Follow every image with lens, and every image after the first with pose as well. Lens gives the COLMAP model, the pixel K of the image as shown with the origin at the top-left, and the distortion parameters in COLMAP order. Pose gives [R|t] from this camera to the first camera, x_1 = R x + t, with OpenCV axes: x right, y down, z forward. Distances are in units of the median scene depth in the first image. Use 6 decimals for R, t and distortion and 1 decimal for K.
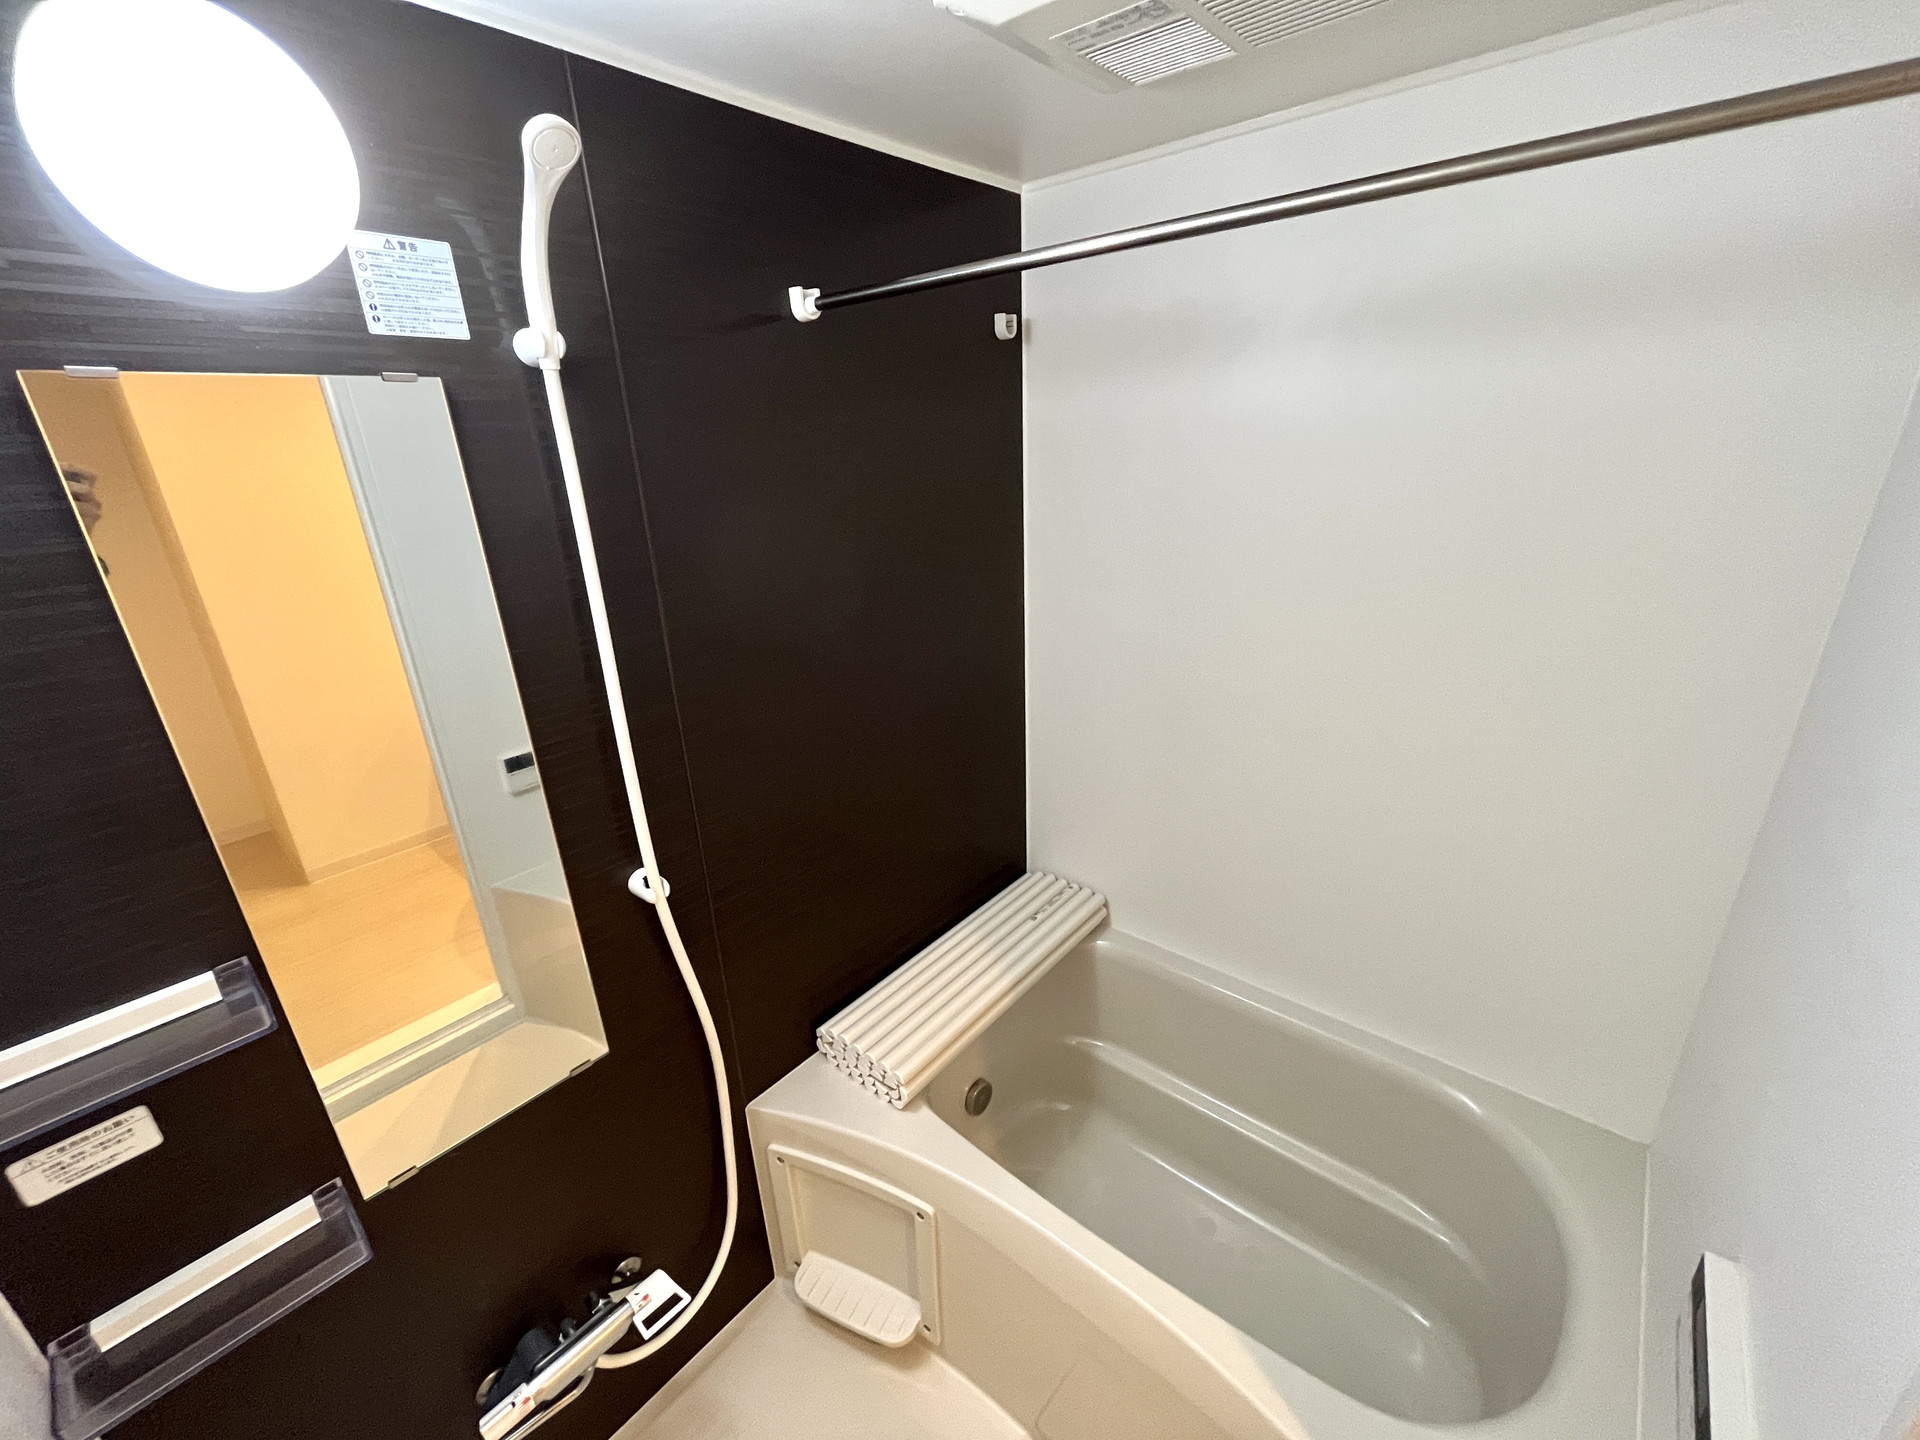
lens RADIAL K [[781.6, 0, 960.0], [0, 781.6, 720.0], [0, 0, 1]] dist [-0.000466, -0.000161]
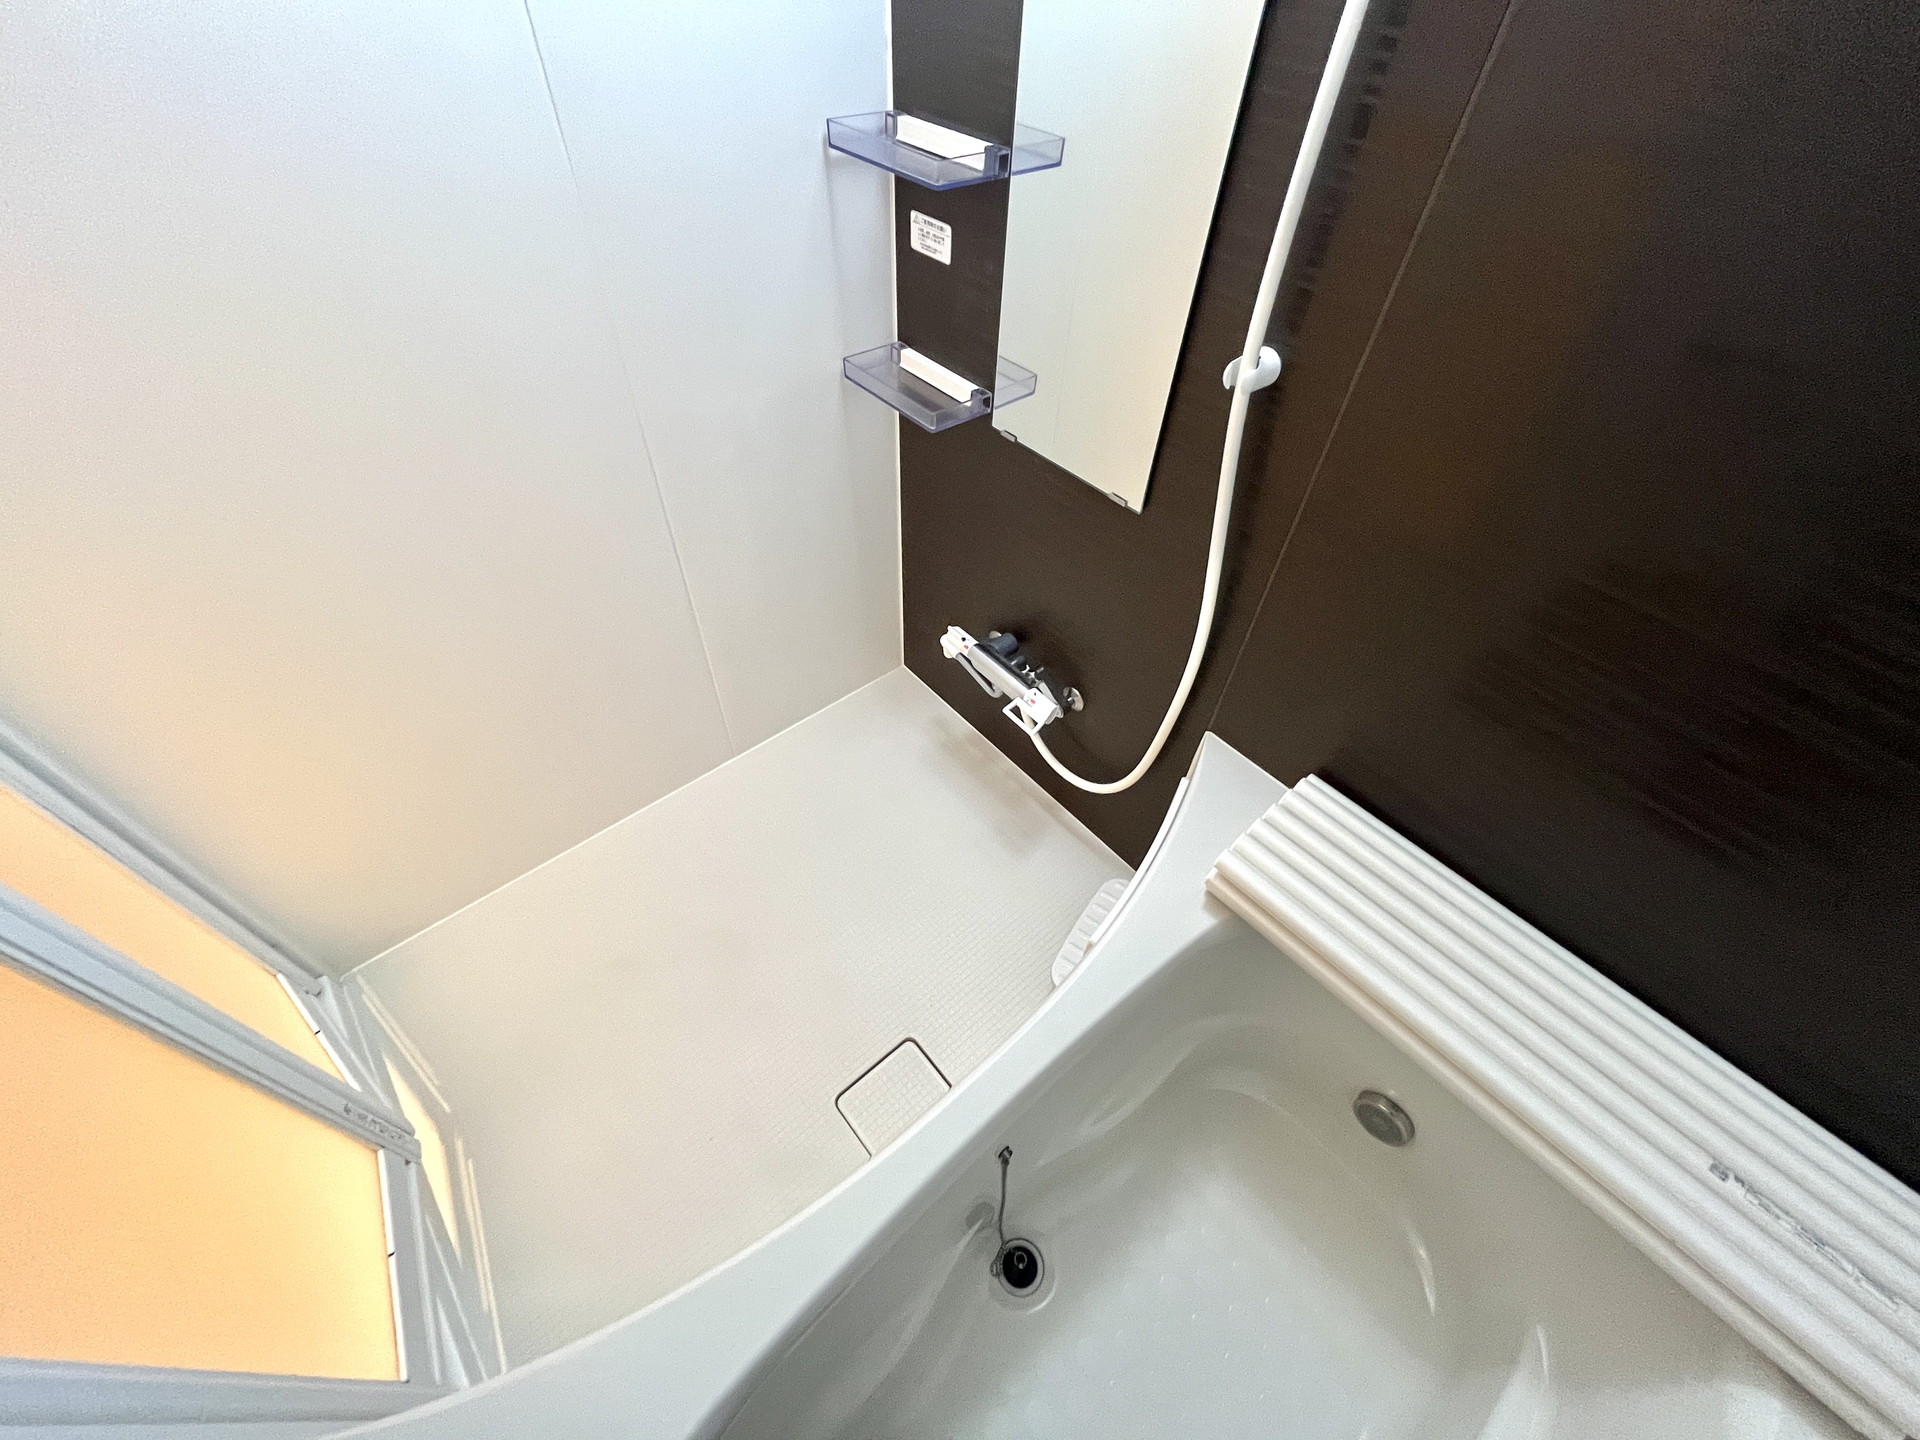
lens RADIAL K [[781.6, 0, 960.0], [0, 781.6, 720.0], [0, 0, 1]] dist [-0.000466, -0.000161]
pose [[-0.156368, 0.760235, -0.630549, 0.340645], [-0.365870, 0.548404, 0.751926, -0.055935], [0.917435, 0.348277, 0.192394, 0.684389]]
